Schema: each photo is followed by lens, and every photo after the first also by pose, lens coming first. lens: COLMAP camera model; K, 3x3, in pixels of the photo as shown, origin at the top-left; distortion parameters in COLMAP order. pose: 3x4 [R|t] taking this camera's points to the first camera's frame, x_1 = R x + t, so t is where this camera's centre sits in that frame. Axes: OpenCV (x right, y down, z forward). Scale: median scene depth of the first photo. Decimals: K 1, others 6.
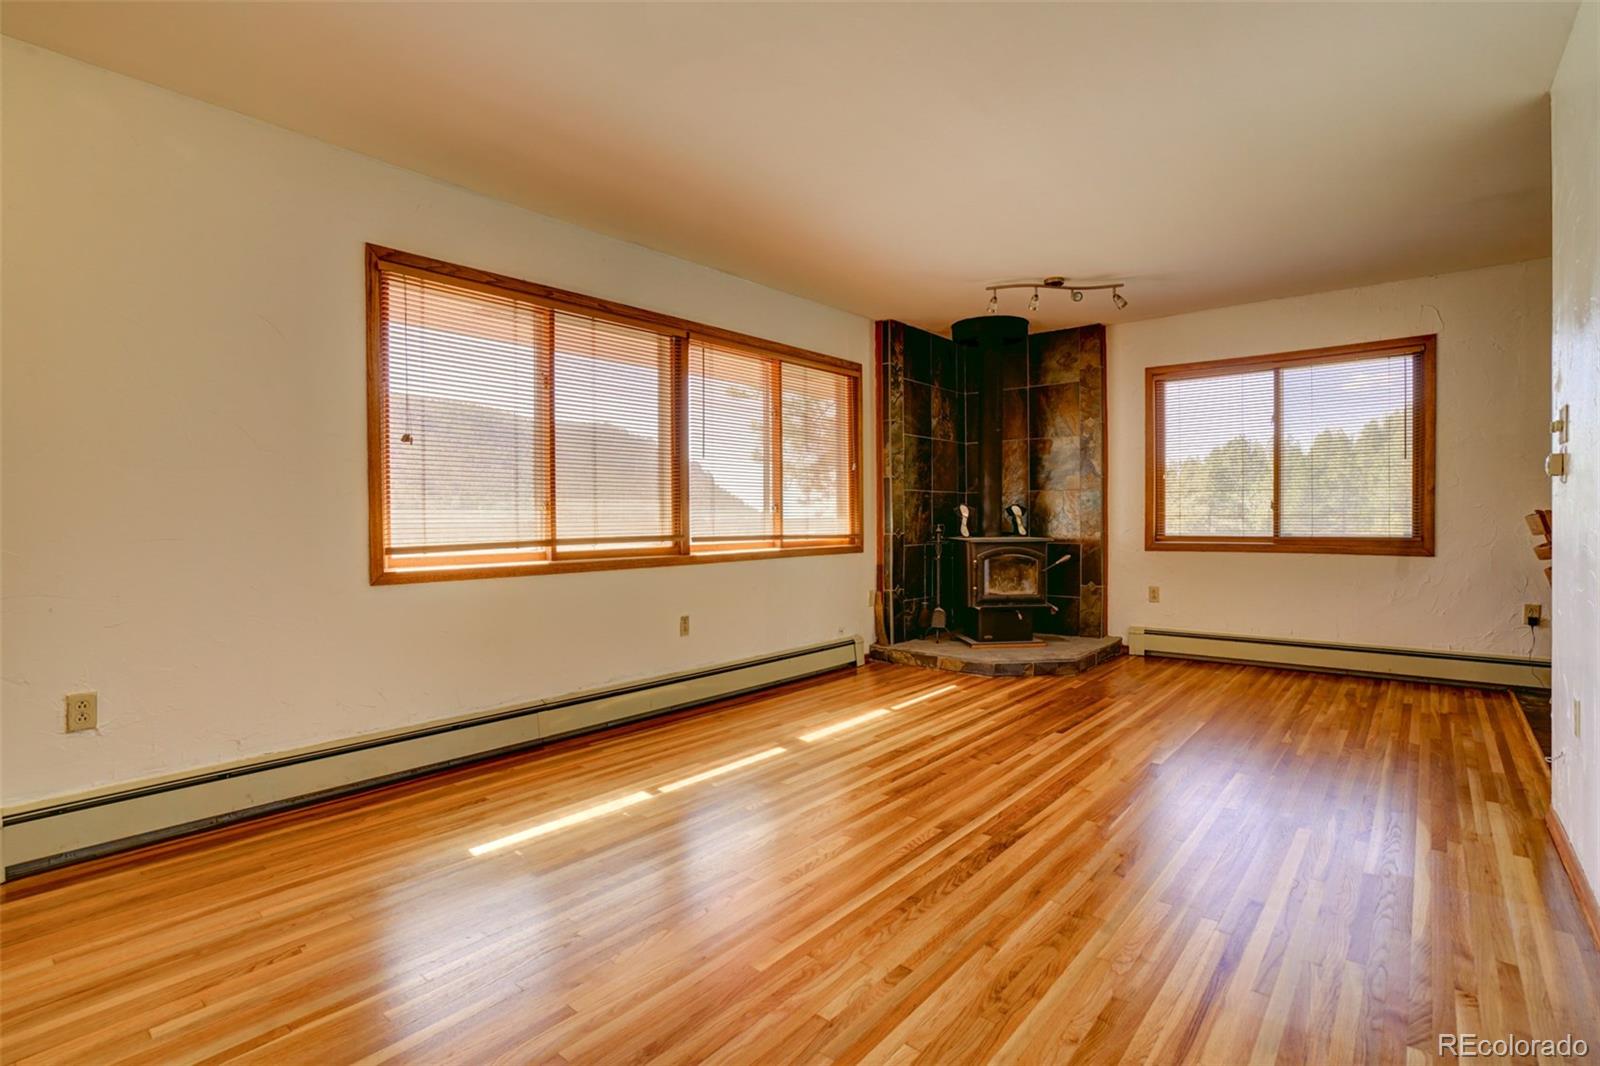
lens RADIAL K [[746.1, 0, 800.0], [0, 746.1, 533.0], [0, 0, 1]] dist [-0.061180, -0.000029]
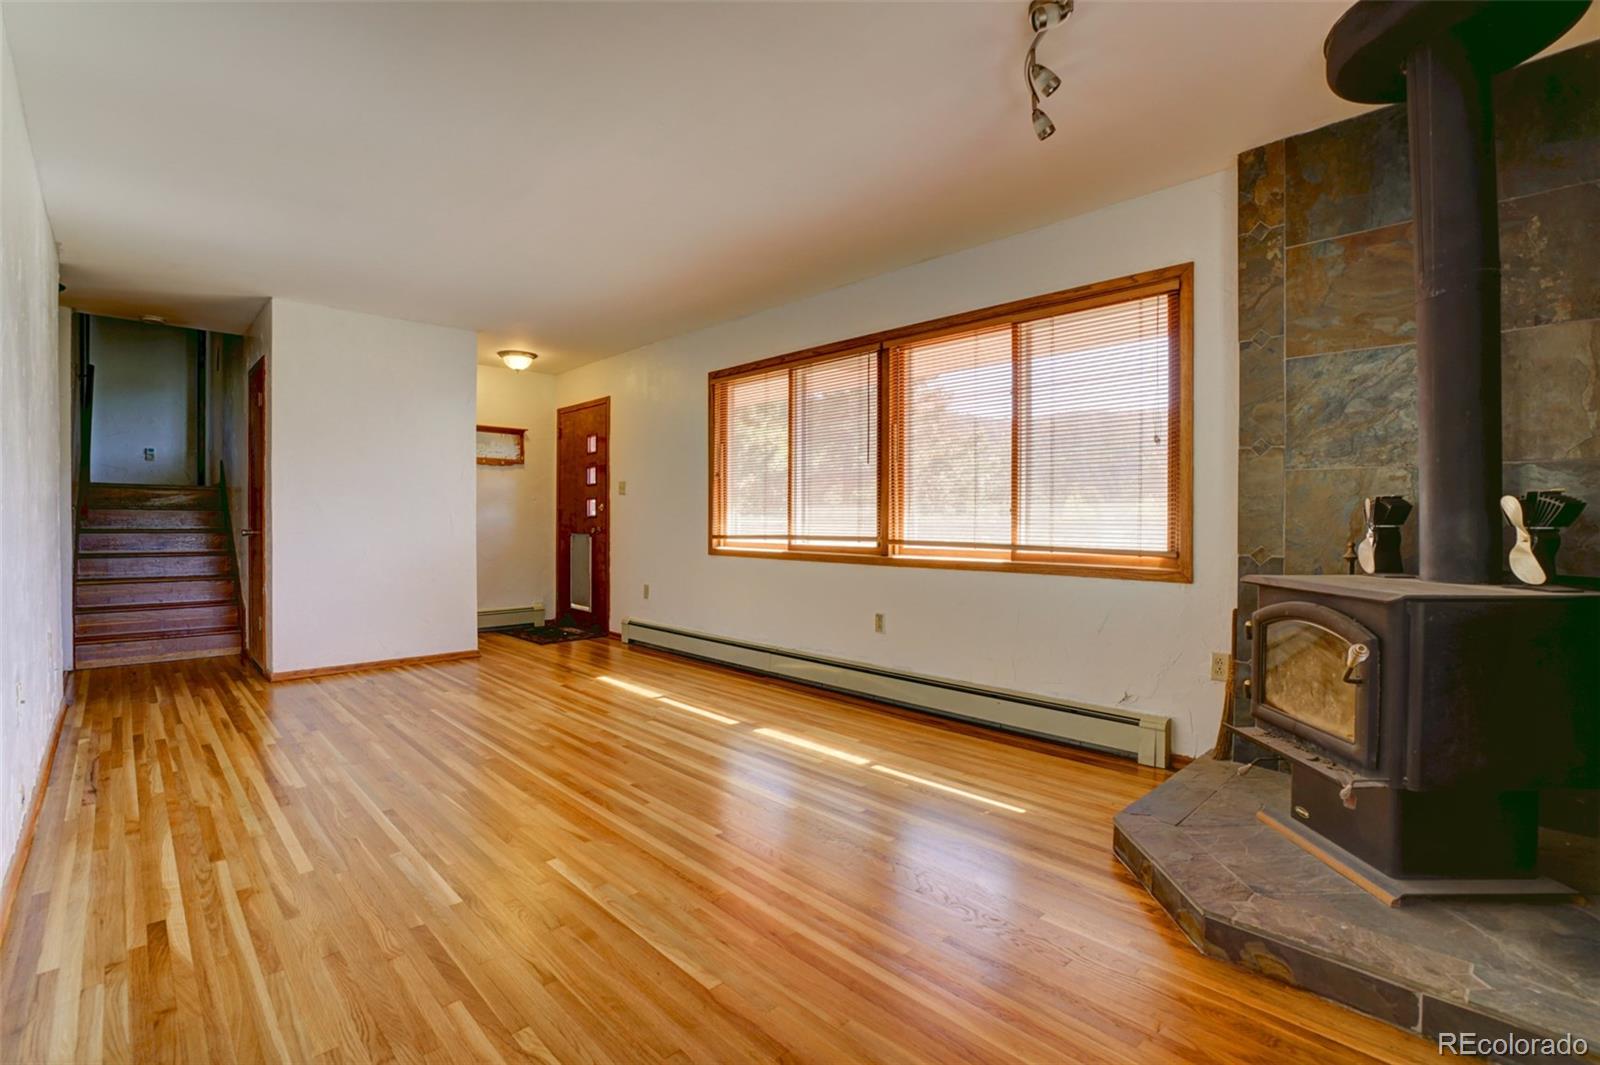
lens RADIAL K [[727.9, 0, 800.0], [0, 727.9, 532.5], [0, 0, 1]] dist [-0.051791, 0.000426]
pose [[-0.086116, 0.027724, -0.995899, 0.873407], [-0.020388, 0.999354, 0.029583, -0.031570], [0.996076, 0.022852, -0.085495, 0.967483]]
